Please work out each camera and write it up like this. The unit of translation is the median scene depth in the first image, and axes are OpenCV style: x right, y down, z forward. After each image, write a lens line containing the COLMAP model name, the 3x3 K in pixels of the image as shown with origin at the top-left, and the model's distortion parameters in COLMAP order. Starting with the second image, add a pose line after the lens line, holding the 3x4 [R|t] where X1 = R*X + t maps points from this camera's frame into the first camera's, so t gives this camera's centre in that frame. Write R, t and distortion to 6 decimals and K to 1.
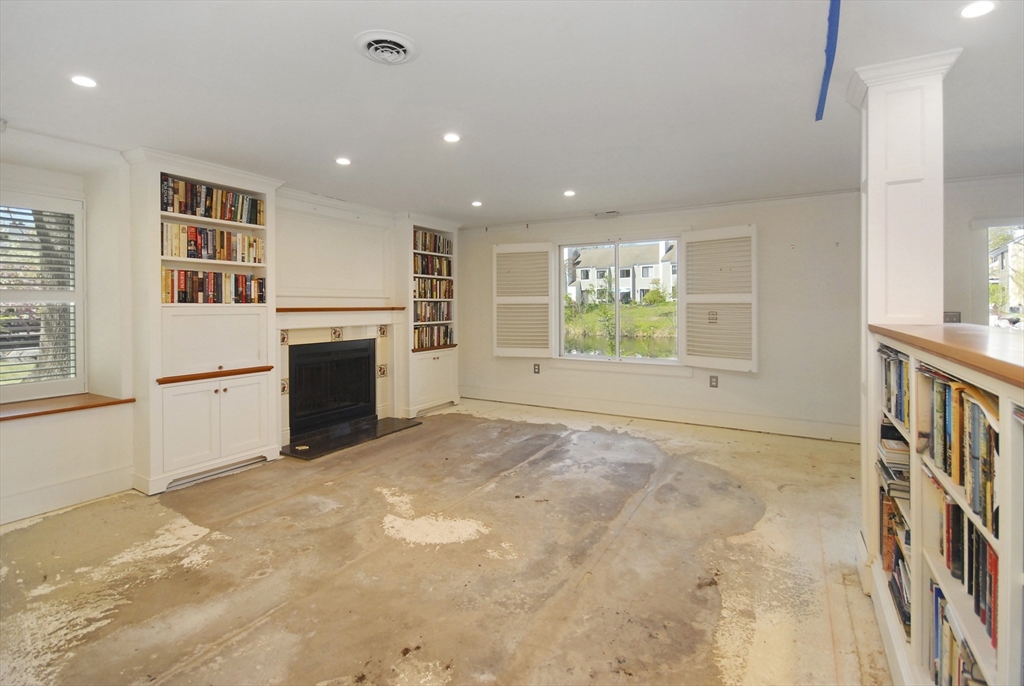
lens RADIAL K [[474.7, 0, 498.9], [0, 474.7, 310.1], [0, 0, 1]] dist [-0.006442, -0.002674]
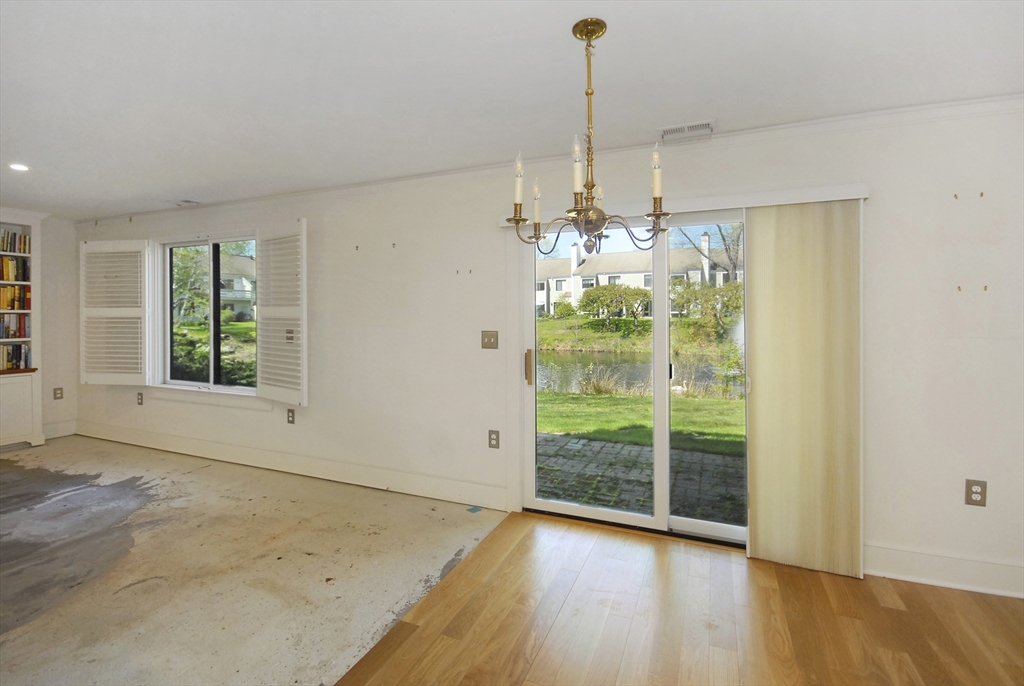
lens RADIAL K [[474.7, 0, 516.8], [0, 474.7, 326.0], [0, 0, 1]] dist [-0.006442, -0.002674]
pose [[0.987978, 0.005072, 0.154512, 0.968343], [-0.006397, 0.999947, 0.008077, -0.016020], [-0.154463, -0.008968, 0.987958, 0.208158]]
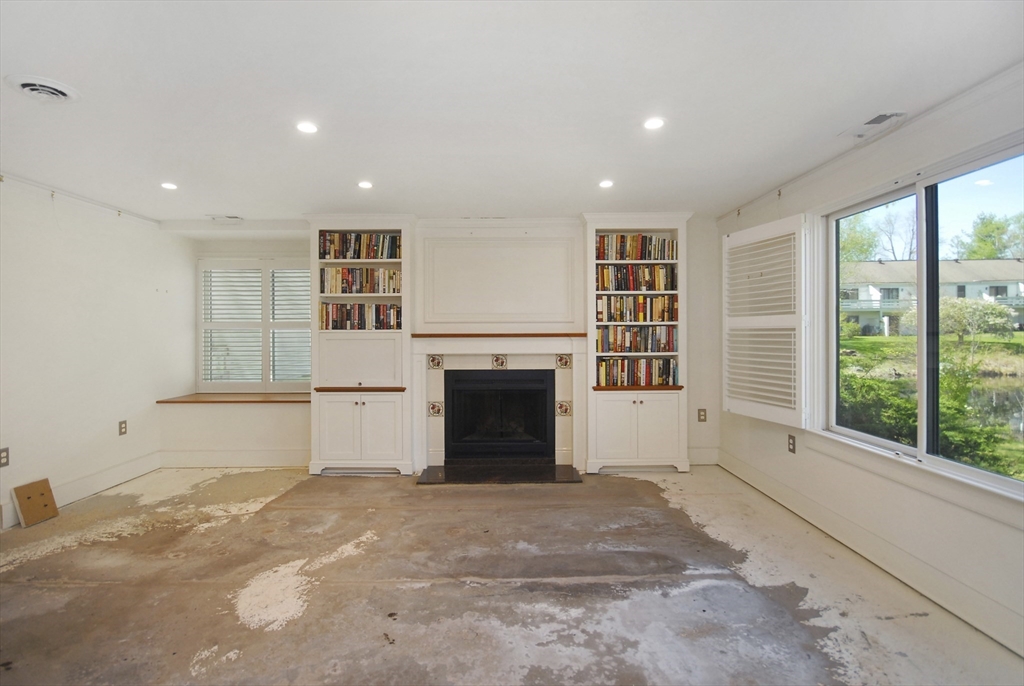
lens RADIAL K [[474.7, 0, 509.6], [0, 474.7, 323.6], [0, 0, 1]] dist [-0.006442, -0.002674]
pose [[0.534480, -0.009764, -0.845125, 0.633026], [-0.007541, 0.999838, -0.016321, -0.012757], [0.845148, 0.015097, 0.534320, 0.692510]]
